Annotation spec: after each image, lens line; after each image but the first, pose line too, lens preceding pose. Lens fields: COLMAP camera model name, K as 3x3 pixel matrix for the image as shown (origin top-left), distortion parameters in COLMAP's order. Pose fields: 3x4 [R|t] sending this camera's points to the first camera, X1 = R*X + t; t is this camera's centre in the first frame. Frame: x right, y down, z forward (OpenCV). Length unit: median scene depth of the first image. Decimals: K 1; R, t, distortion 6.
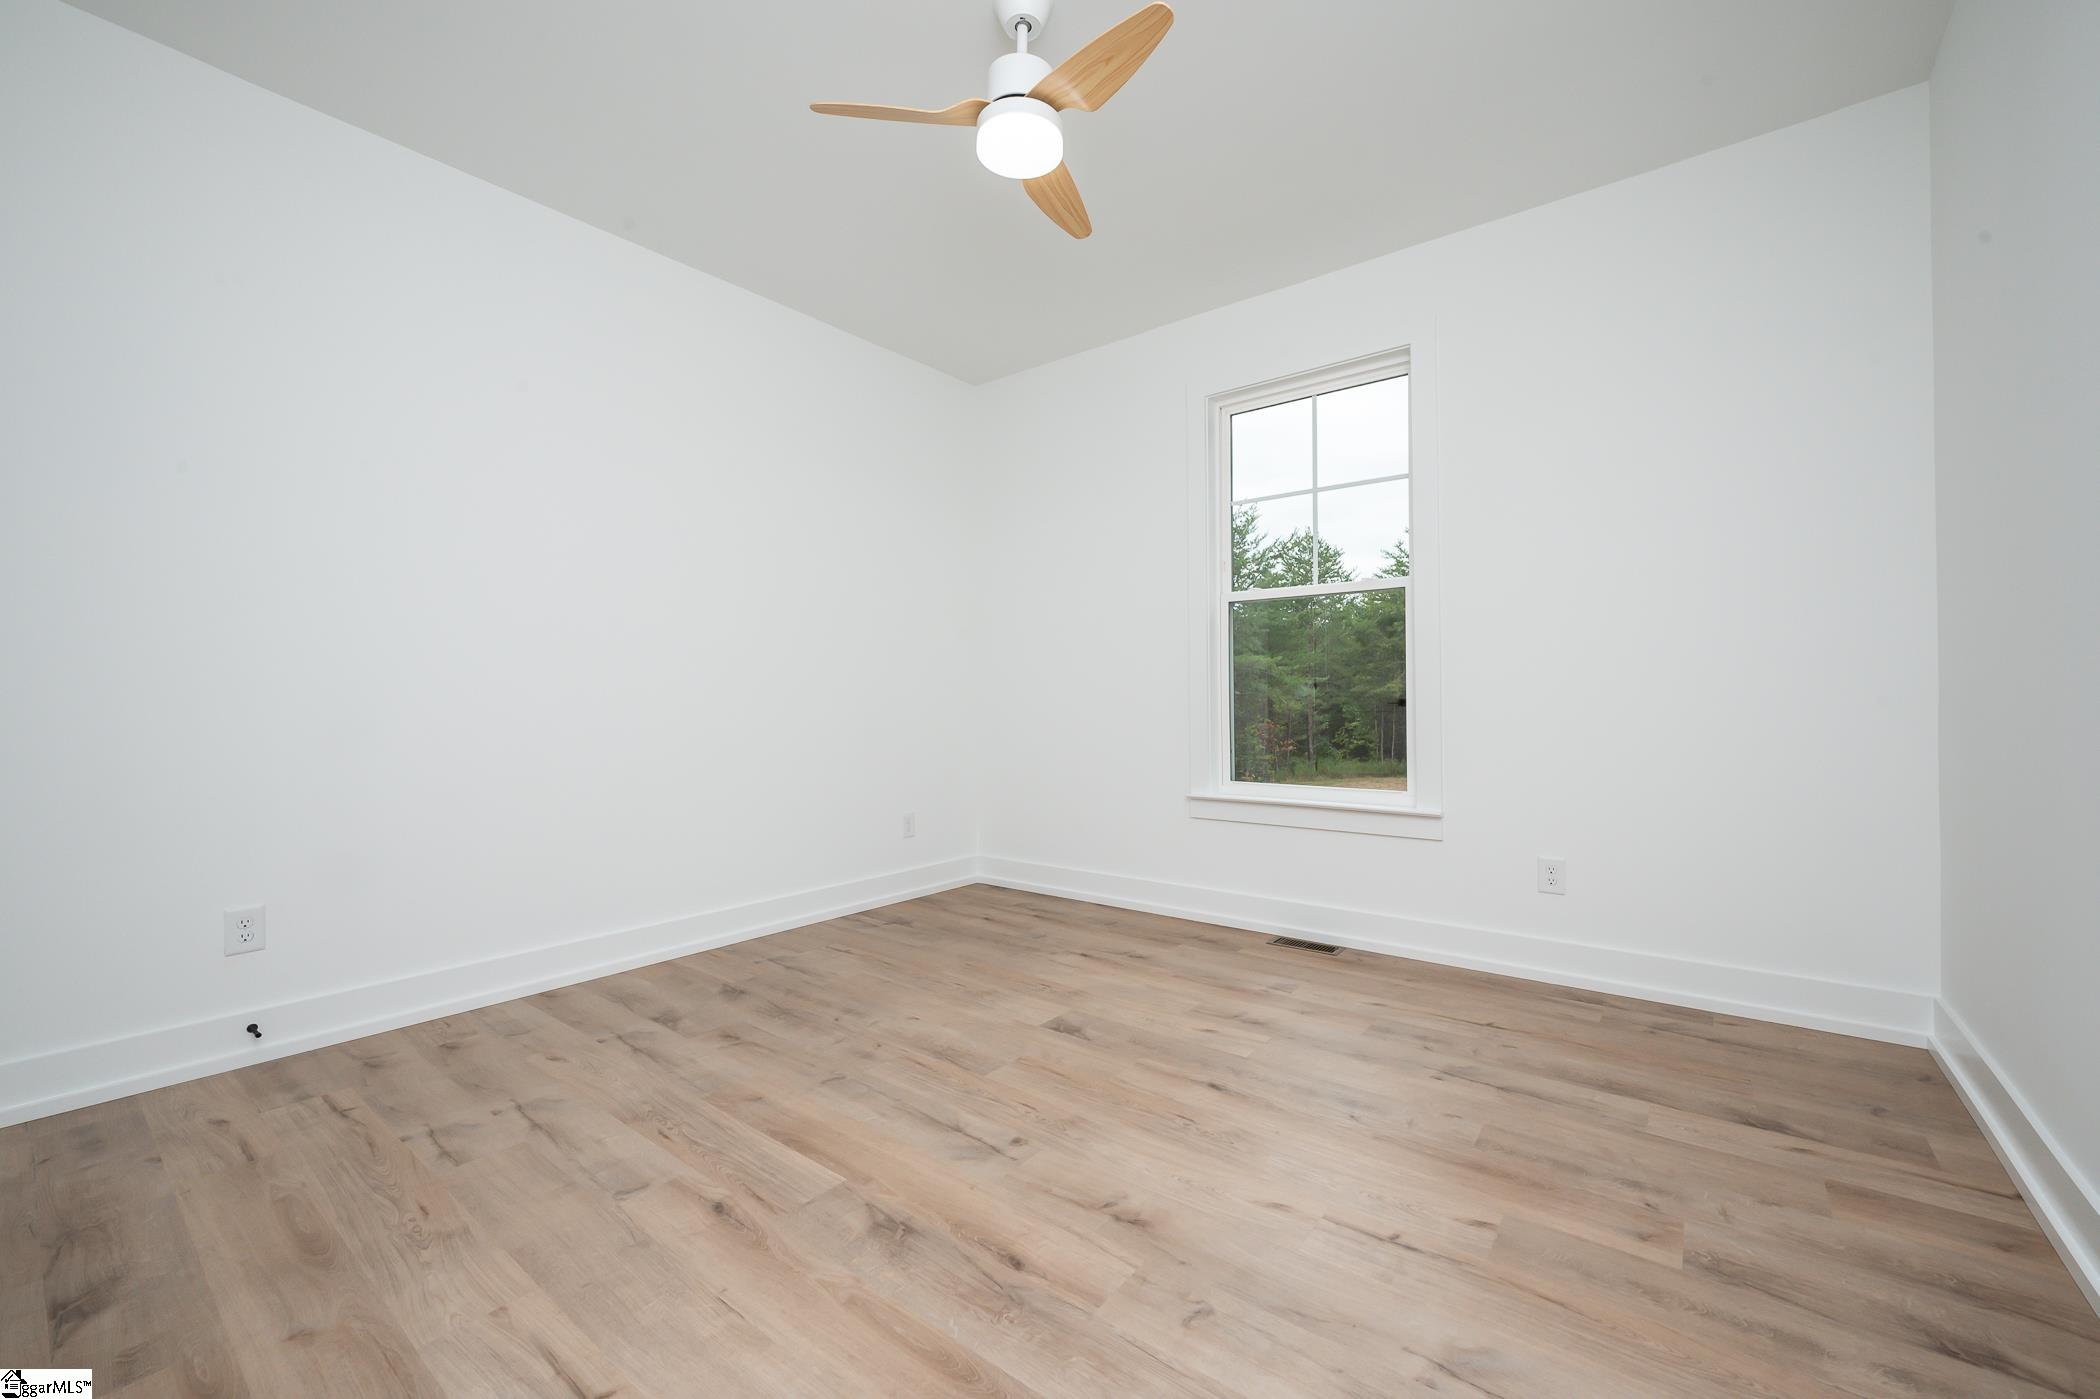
lens RADIAL K [[849.2, 0, 1050.0], [0, 849.2, 699.5], [0, 0, 1]] dist [0.000662, 0.000010]
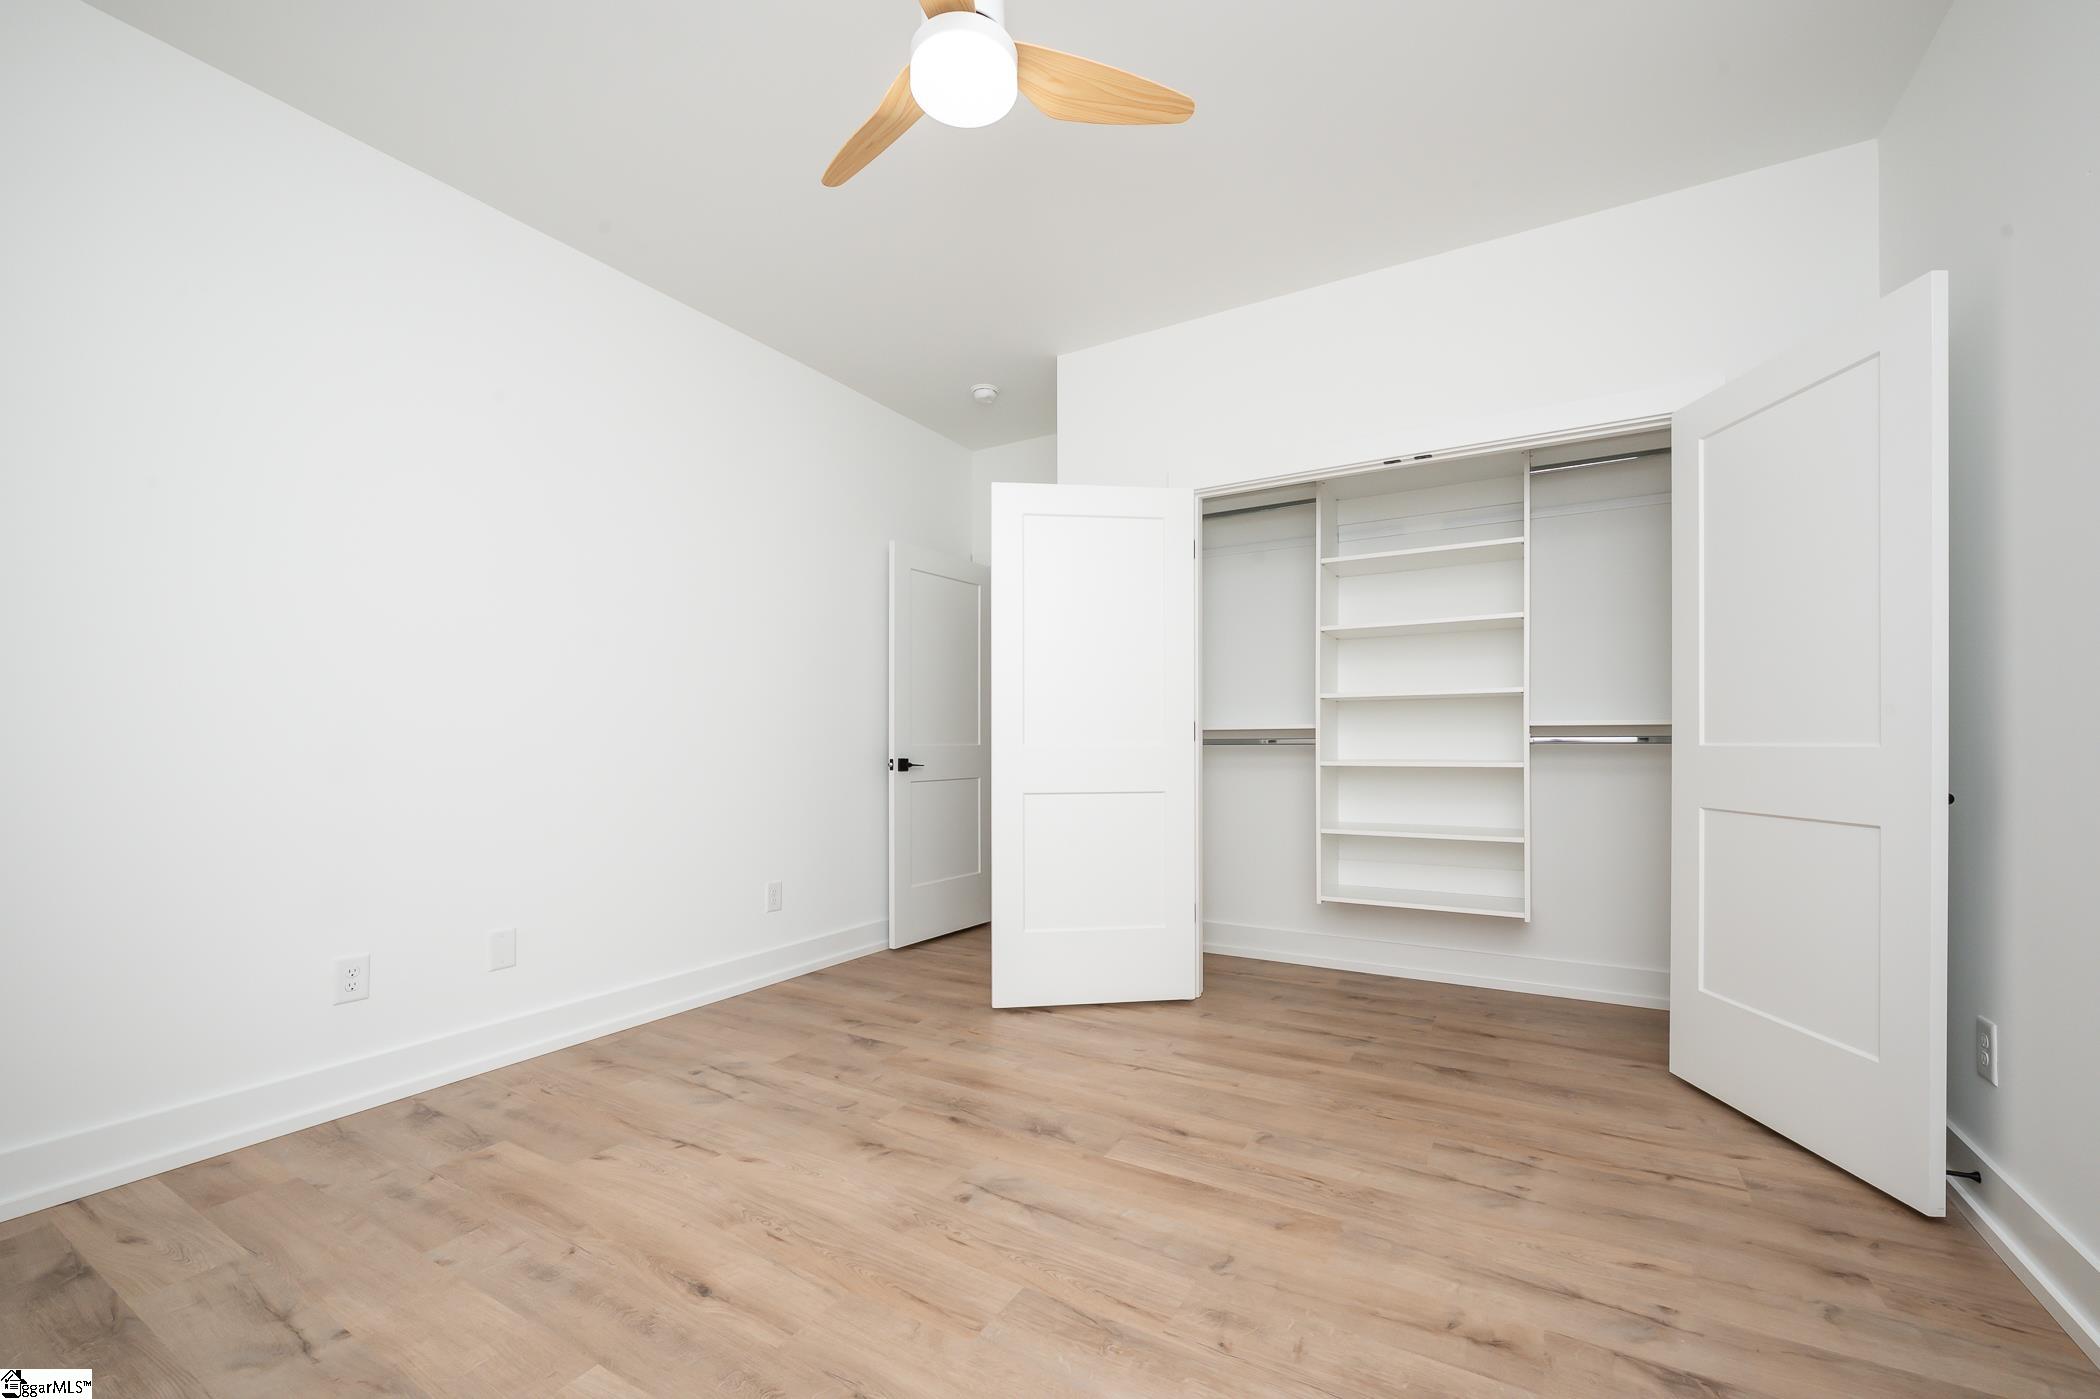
lens RADIAL K [[850.6, 0, 1048.8], [0, 850.6, 751.9], [0, 0, 1]] dist [0.000290, 0.000064]
pose [[-0.991007, 0.008955, -0.133511, -0.007769], [0.007911, 0.999934, 0.008348, -0.013562], [0.133577, 0.007216, -0.991012, 2.019764]]
